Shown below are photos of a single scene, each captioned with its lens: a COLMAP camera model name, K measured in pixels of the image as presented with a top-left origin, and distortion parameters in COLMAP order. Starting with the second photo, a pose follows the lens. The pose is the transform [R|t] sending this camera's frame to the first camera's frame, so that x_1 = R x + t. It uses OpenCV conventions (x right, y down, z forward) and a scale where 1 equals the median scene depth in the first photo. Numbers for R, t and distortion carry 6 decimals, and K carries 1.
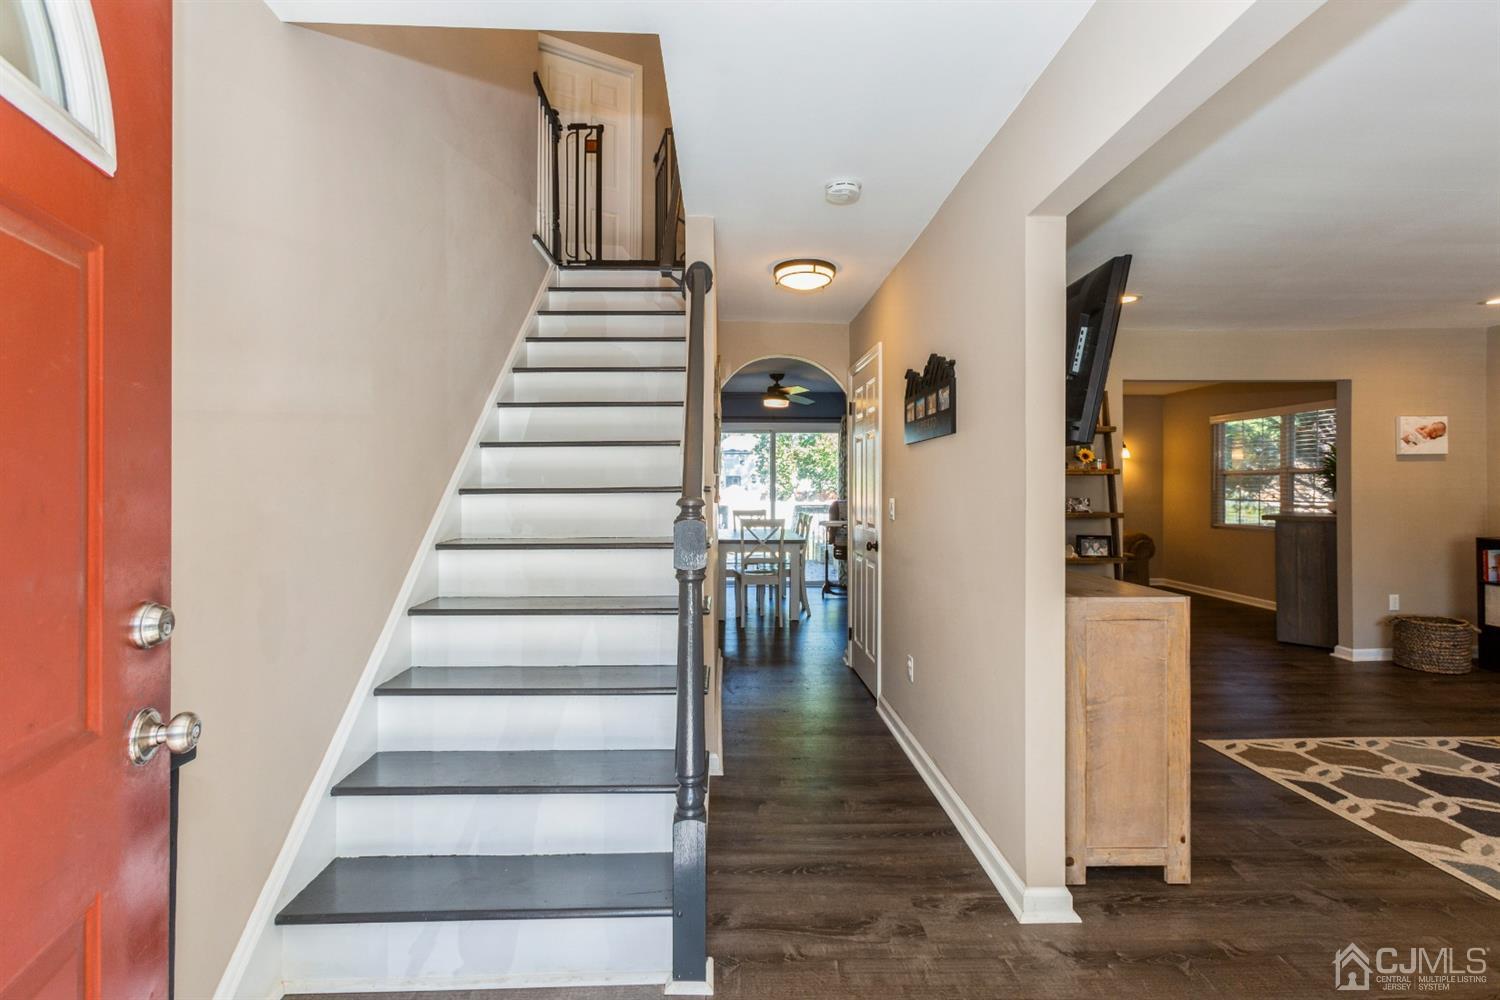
lens RADIAL K [[660.2, 0, 750.4], [0, 660.2, 486.9], [0, 0, 1]] dist [0.001522, 0.000231]
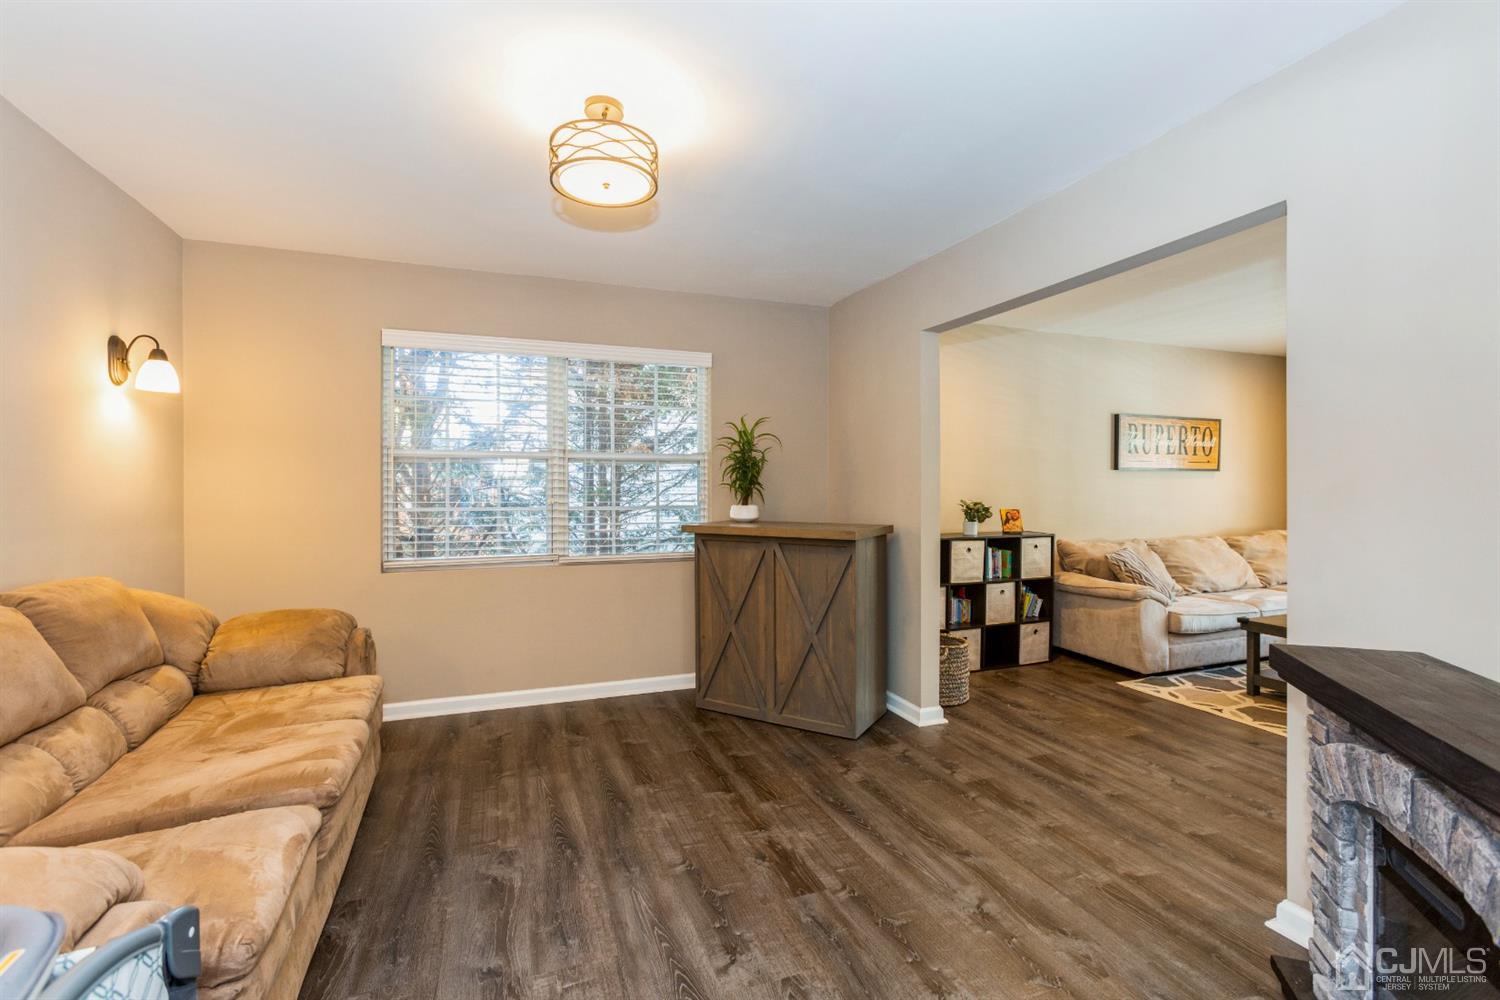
lens RADIAL K [[660.2, 0, 755.1], [0, 660.2, 490.4], [0, 0, 1]] dist [0.001522, 0.000231]
pose [[-0.321343, -0.009452, 0.946916, 0.420892], [-0.001455, 0.999954, 0.009488, 0.002381], [-0.946962, 0.001671, -0.321342, 2.104653]]
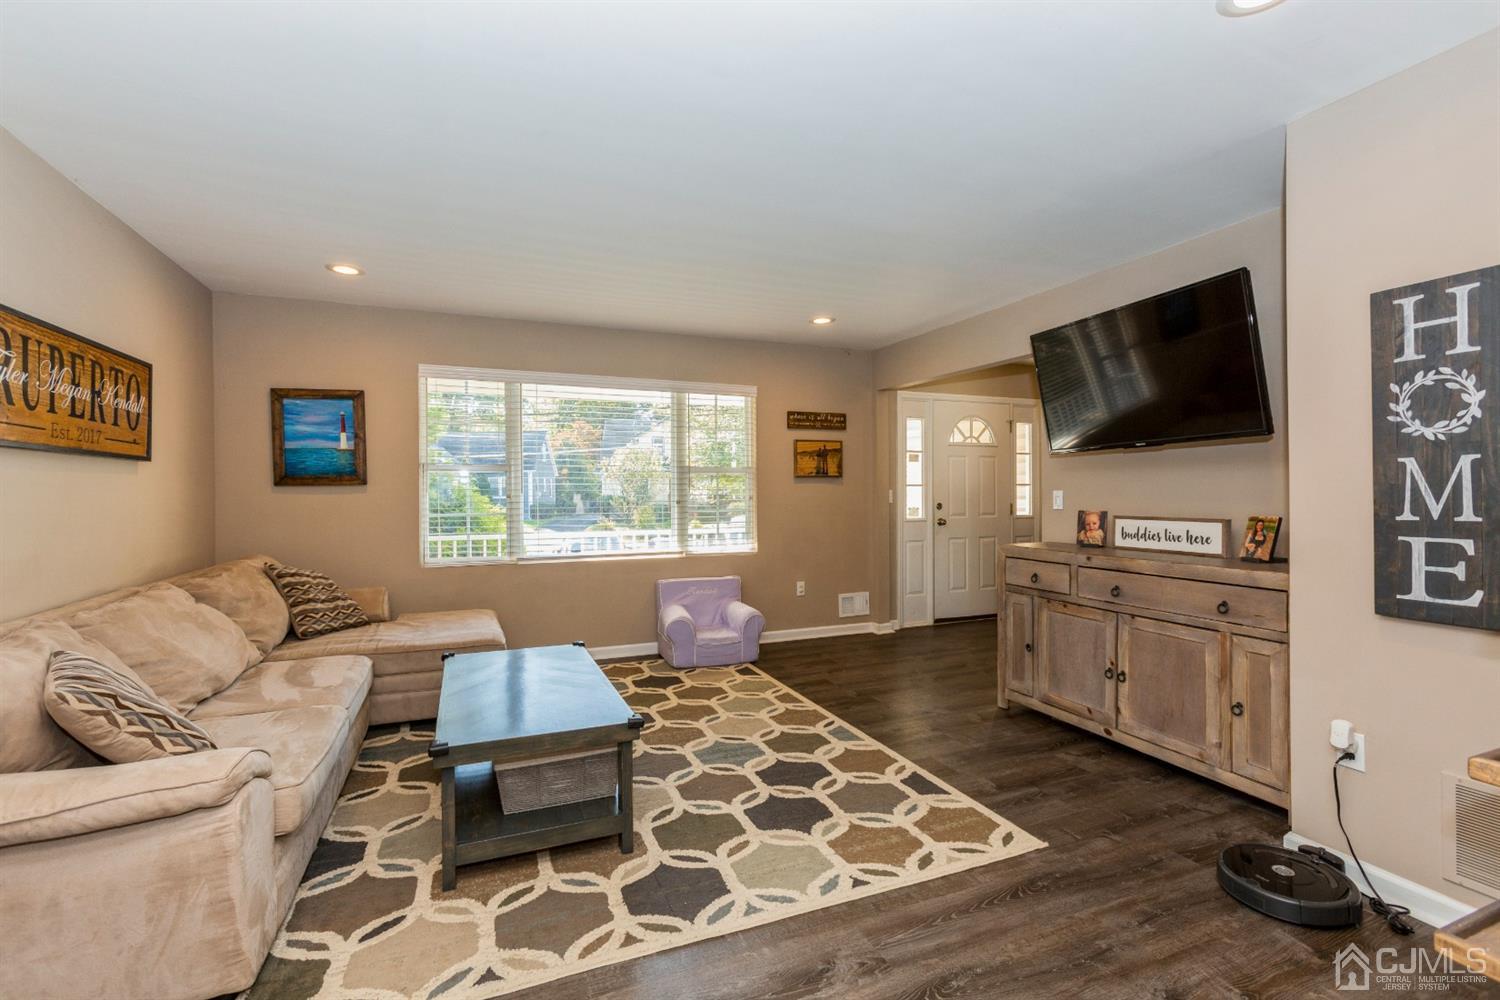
lens RADIAL K [[660.2, 0, 738.7], [0, 660.2, 494.2], [0, 0, 1]] dist [0.001522, 0.000231]
pose [[-0.940749, 0.001960, -0.339097, 1.217210], [0.002475, 0.999996, -0.001086, 0.016384], [0.339093, -0.001861, -0.940751, 1.541292]]
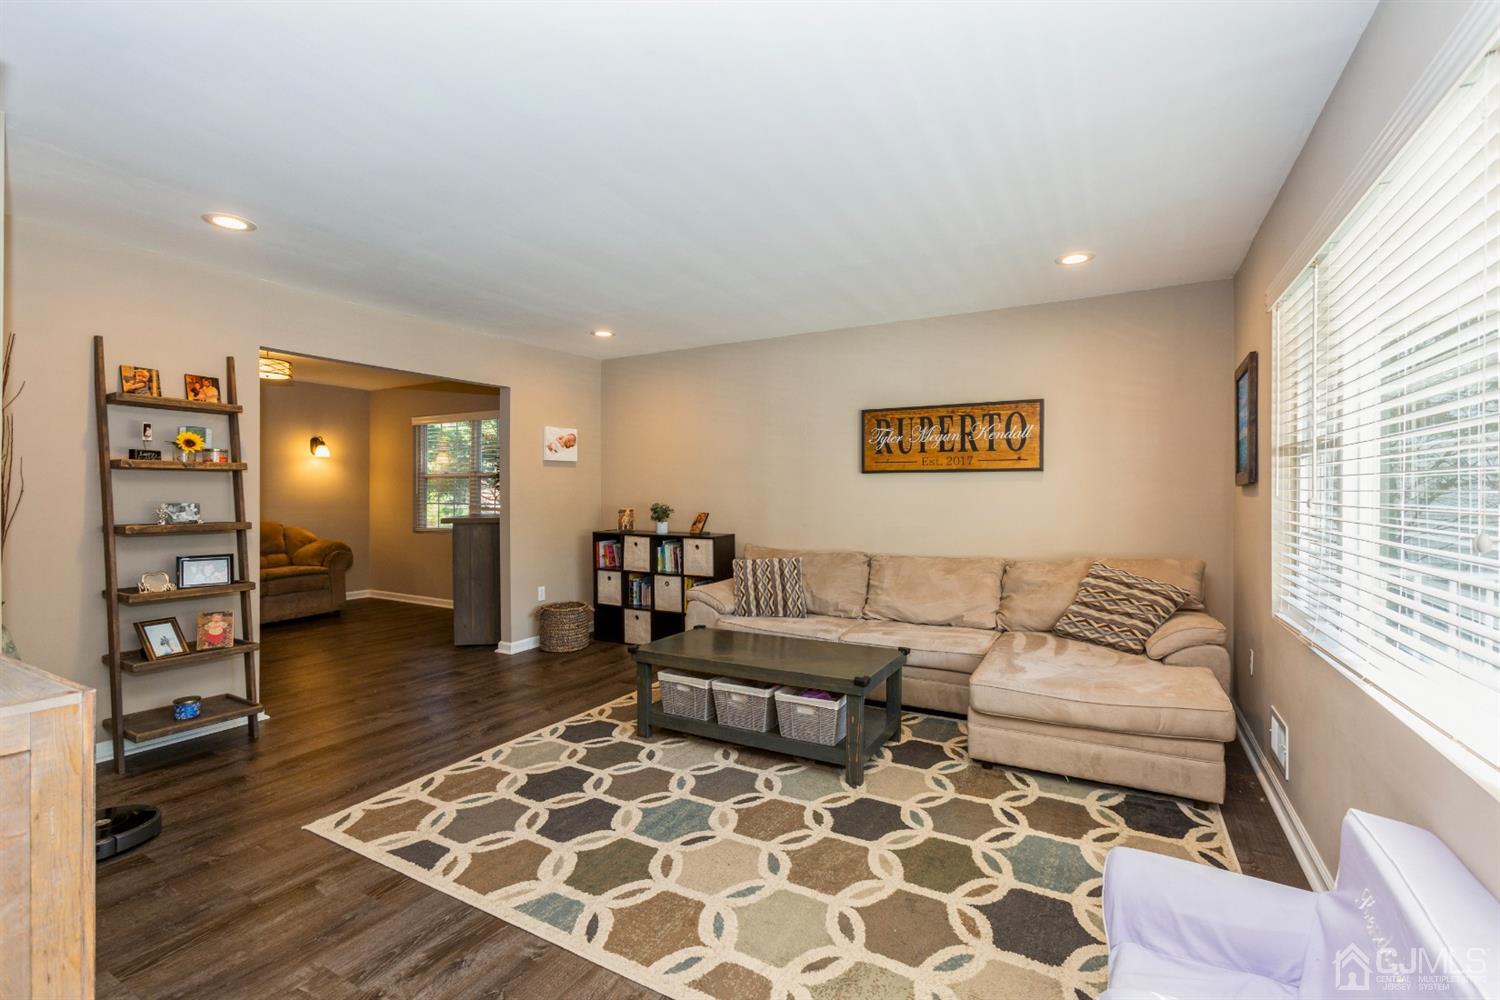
lens RADIAL K [[660.2, 0, 740.8], [0, 660.2, 497.0], [0, 0, 1]] dist [0.001522, 0.000231]
pose [[0.531365, -0.004886, 0.847129, 0.313699], [-0.000547, 0.999981, 0.006111, 0.008602], [-0.847143, -0.003710, 0.531352, 0.190395]]
